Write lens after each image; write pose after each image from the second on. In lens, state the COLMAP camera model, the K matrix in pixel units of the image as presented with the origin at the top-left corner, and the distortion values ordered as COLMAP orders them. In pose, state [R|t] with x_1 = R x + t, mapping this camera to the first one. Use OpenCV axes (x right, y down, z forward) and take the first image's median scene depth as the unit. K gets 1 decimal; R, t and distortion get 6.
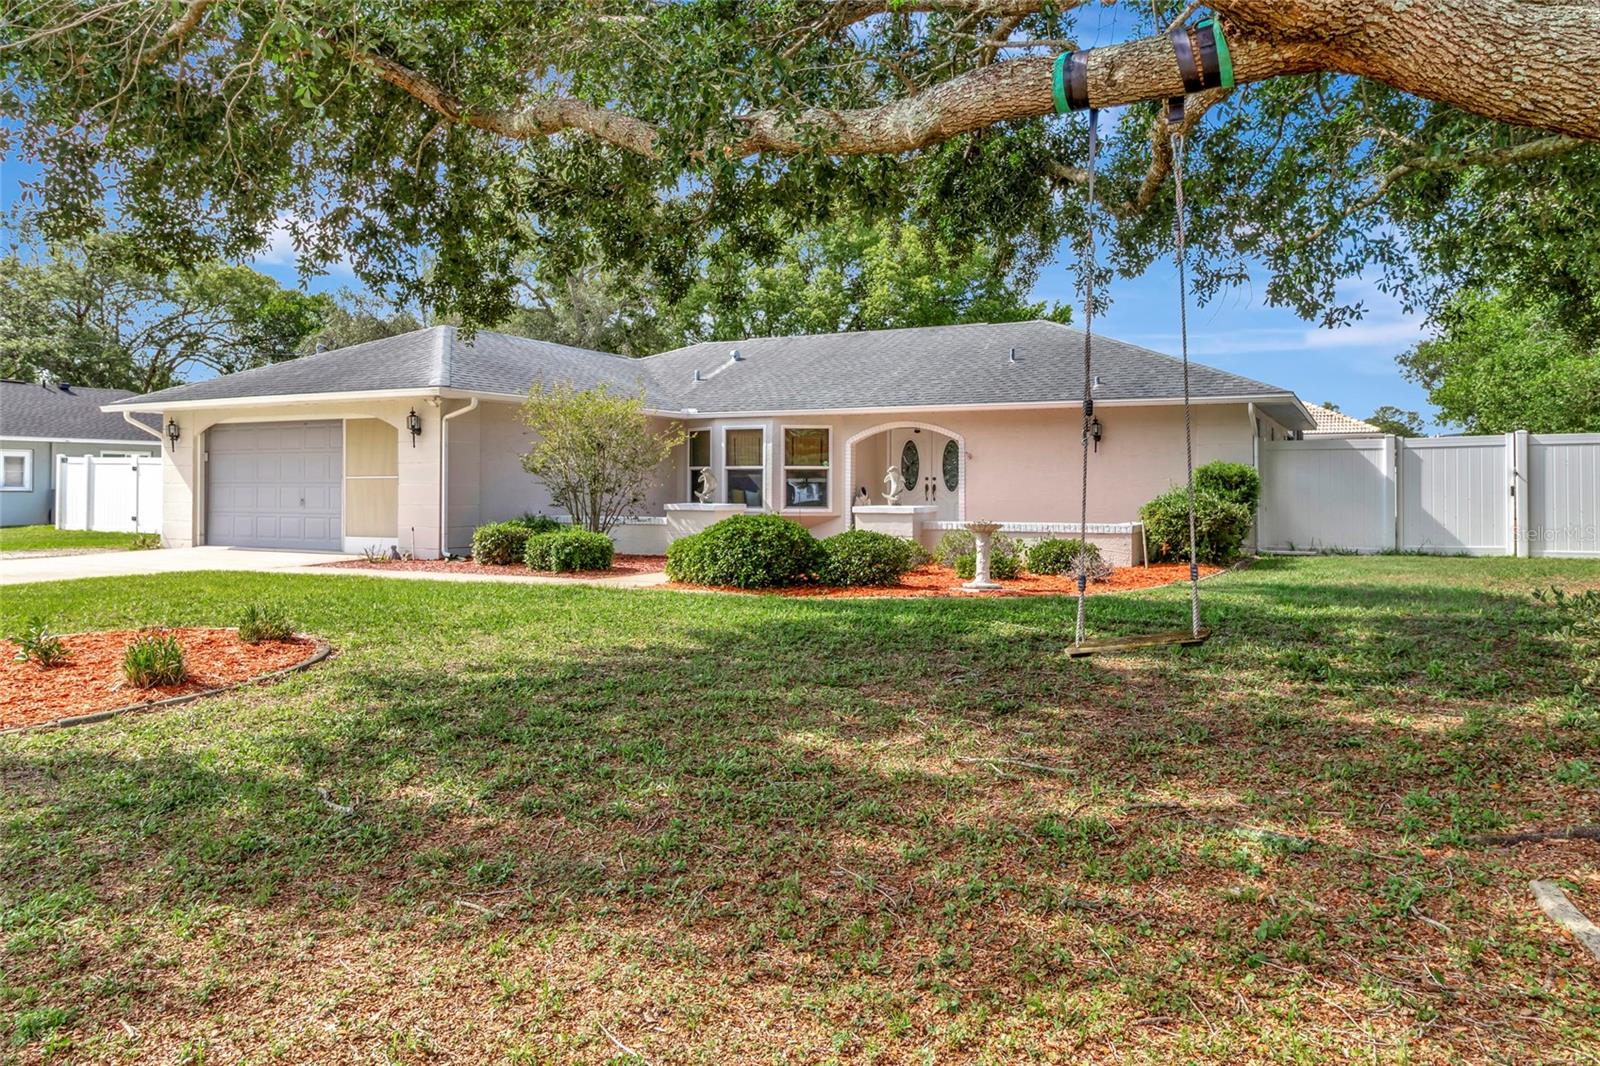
lens RADIAL K [[1081.2, 0, 801.3], [0, 1081.2, 486.2], [0, 0, 1]] dist [0.004938, -0.003055]
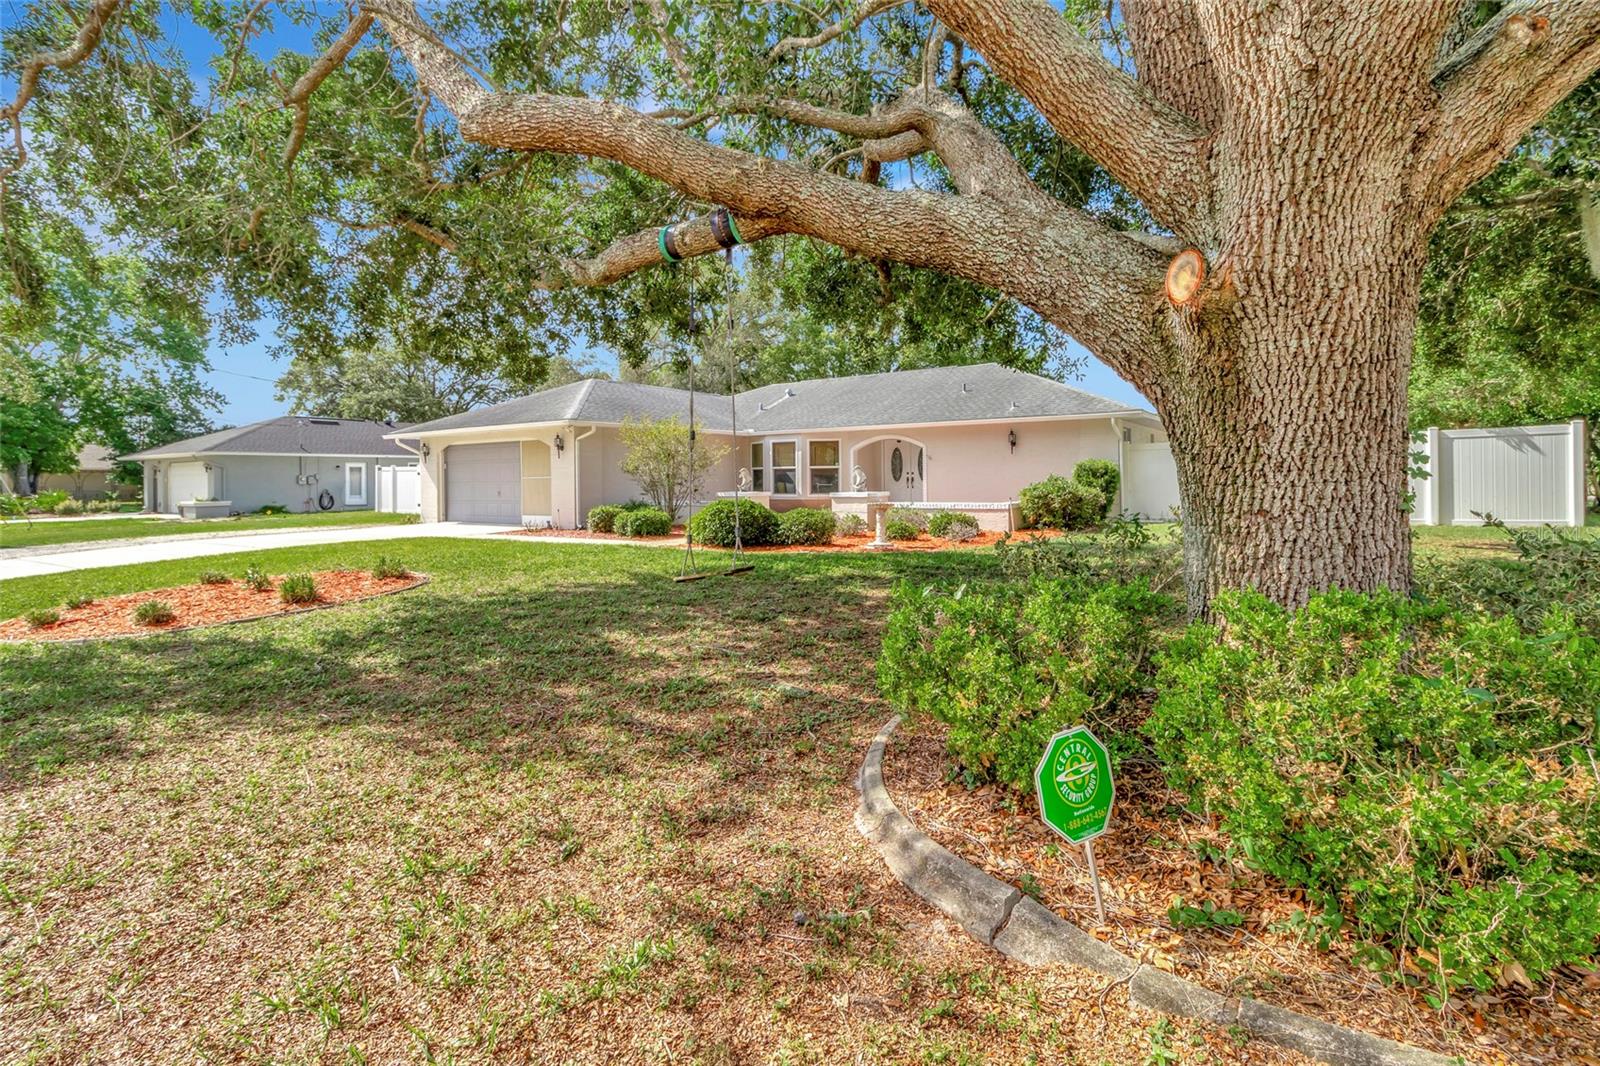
lens RADIAL K [[741.2, 0, 810.7], [0, 741.2, 488.6], [0, 0, 1]] dist [0.003896, 0.000951]
pose [[0.993292, -0.011459, -0.115067, 0.111879], [0.012958, 0.999841, 0.012289, -0.000167], [0.114908, -0.013698, 0.993282, -0.024907]]
